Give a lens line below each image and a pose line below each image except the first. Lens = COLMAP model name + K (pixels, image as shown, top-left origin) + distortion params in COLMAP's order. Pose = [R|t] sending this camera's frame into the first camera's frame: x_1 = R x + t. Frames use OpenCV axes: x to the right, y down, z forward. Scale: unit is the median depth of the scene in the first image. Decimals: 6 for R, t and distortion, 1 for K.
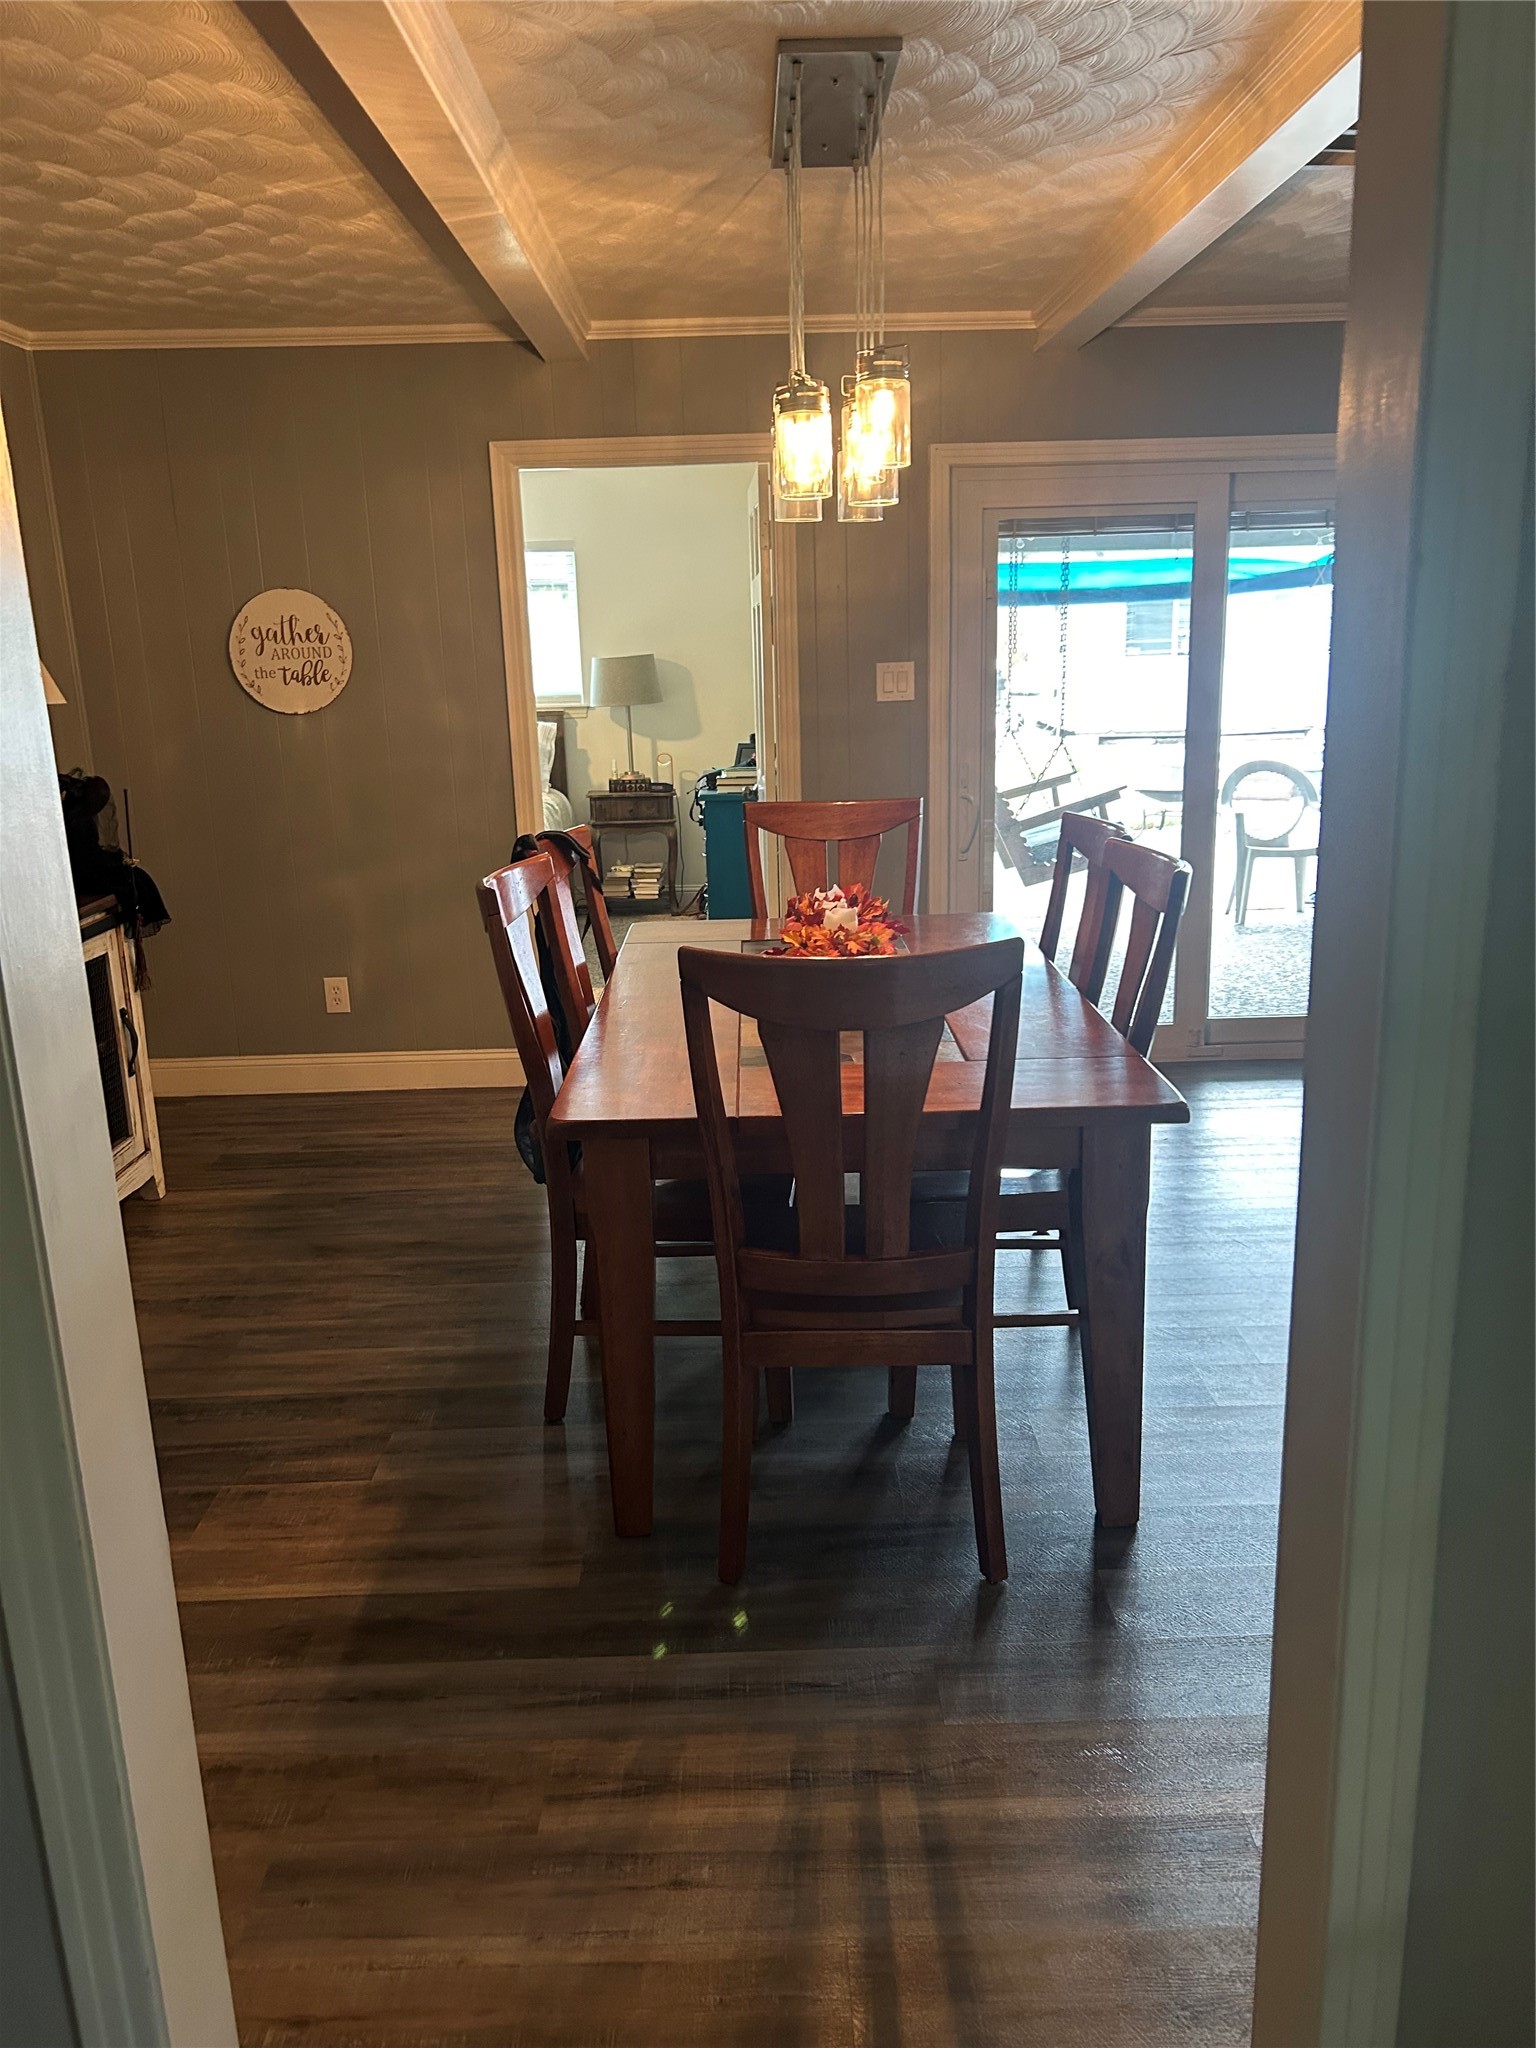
lens RADIAL K [[1551.7, 0, 768.0], [0, 1551.7, 1024.0], [0, 0, 1]] dist [0.063703, -0.070287]
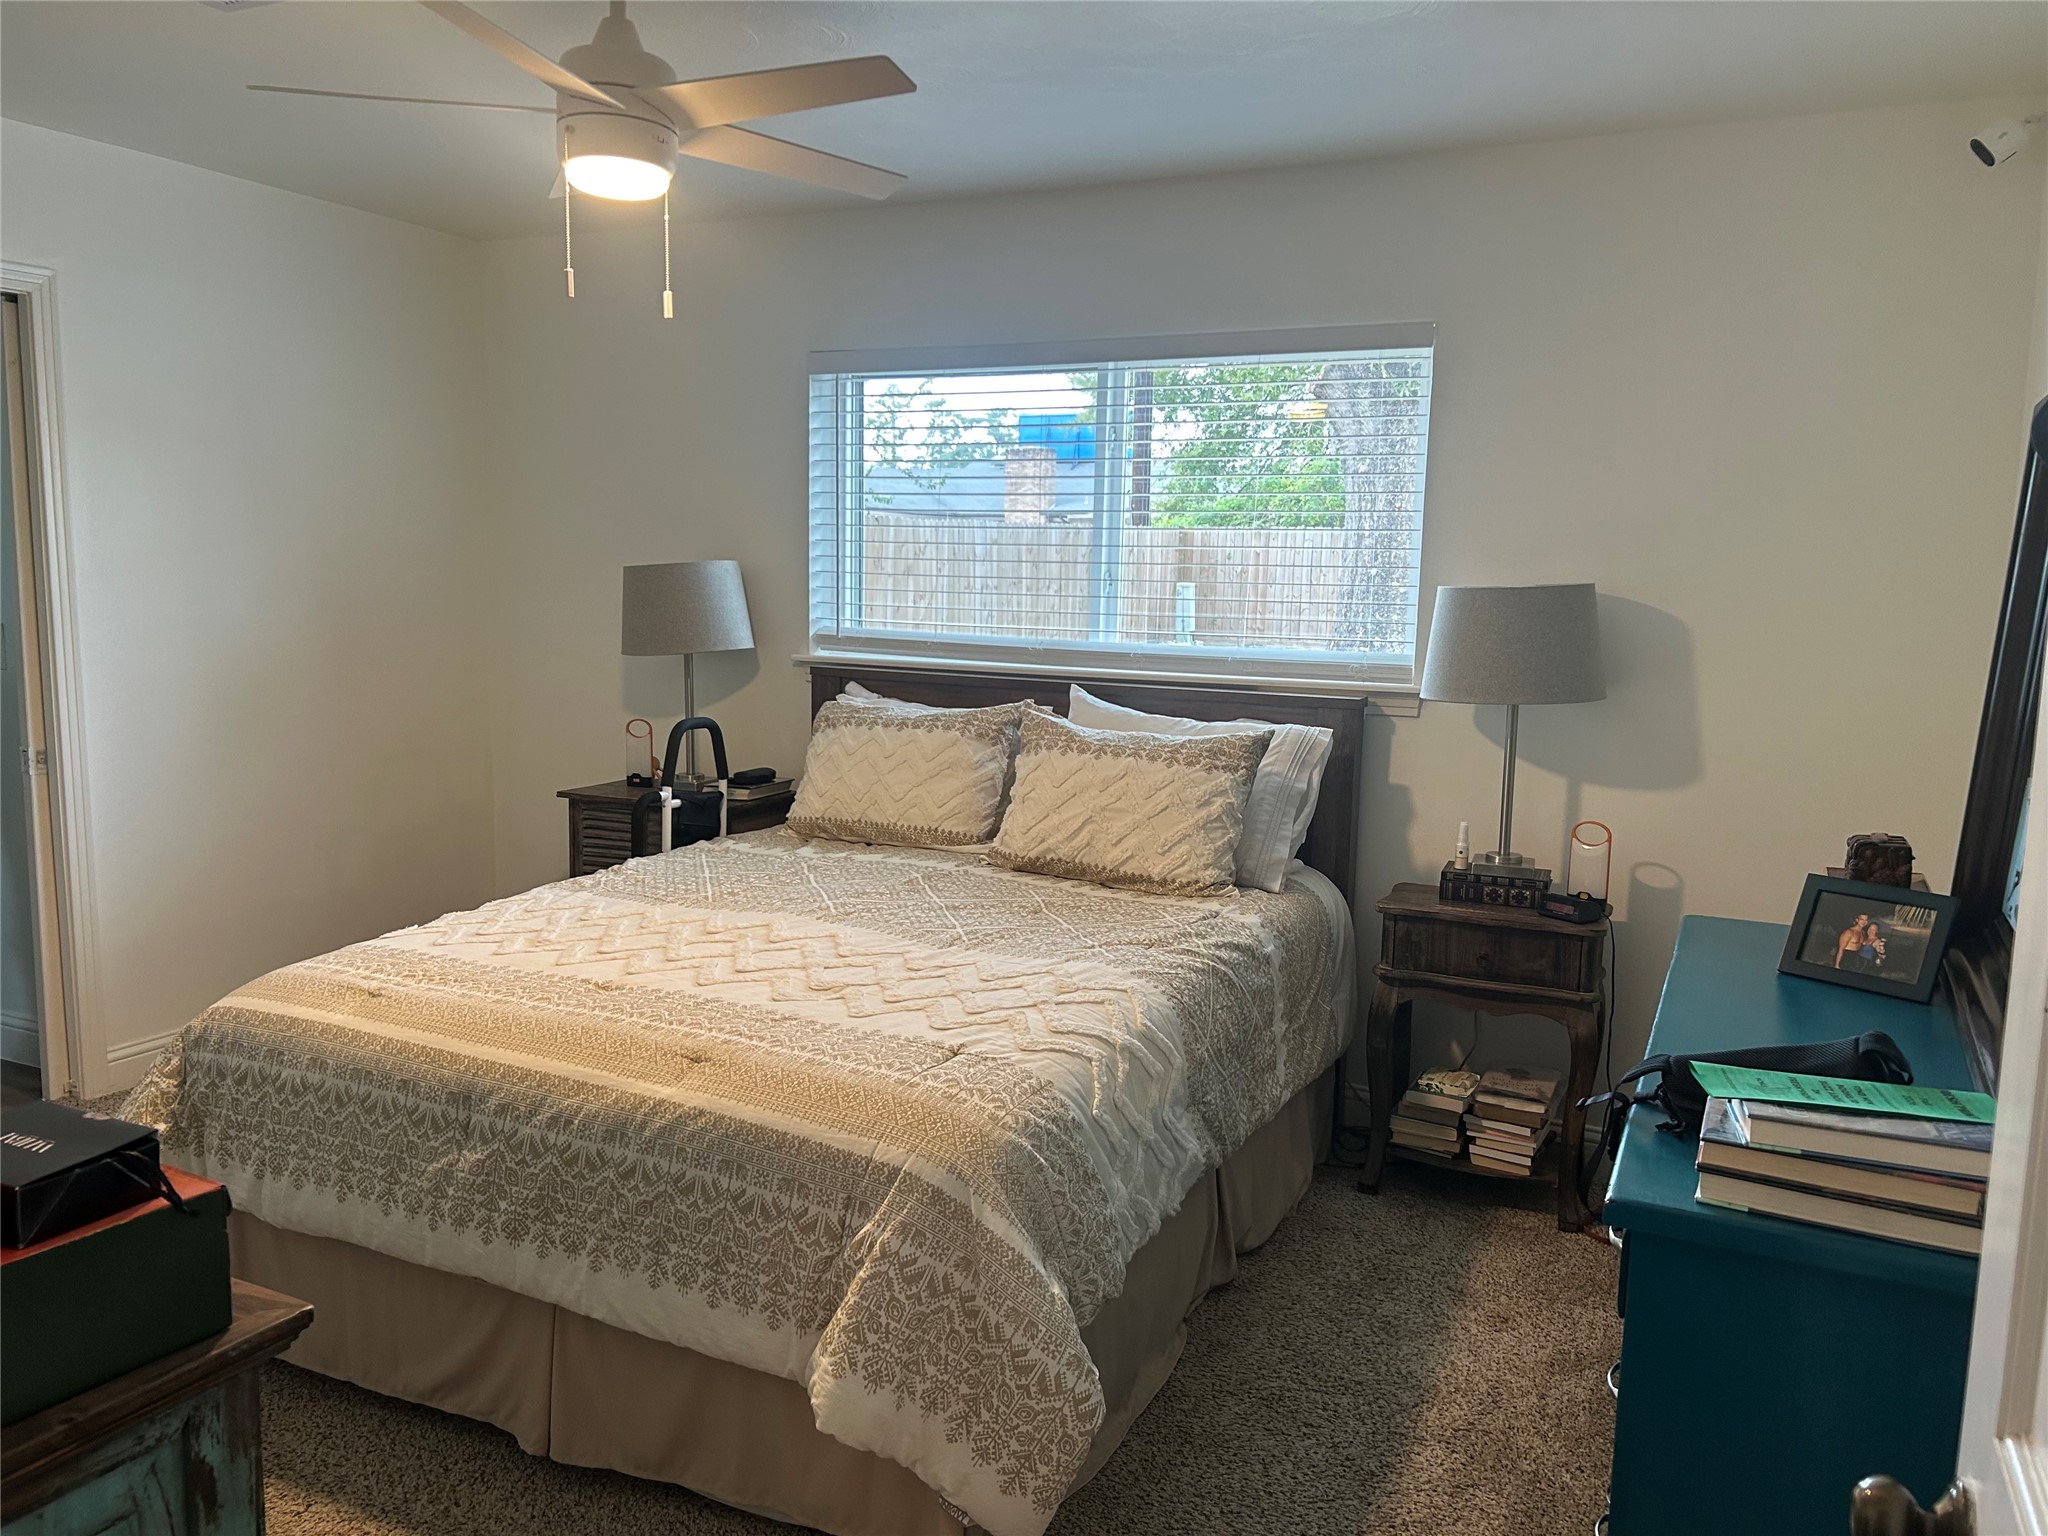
lens RADIAL K [[1551.7, 0, 1028.3], [0, 1551.7, 797.8], [0, 0, 1]] dist [0.063703, -0.070287]
pose [[0.891937, 0.113213, -0.437757, -0.020422], [-0.158502, 0.985000, -0.068210, -0.129362], [0.423468, 0.130225, 0.896502, 0.571230]]
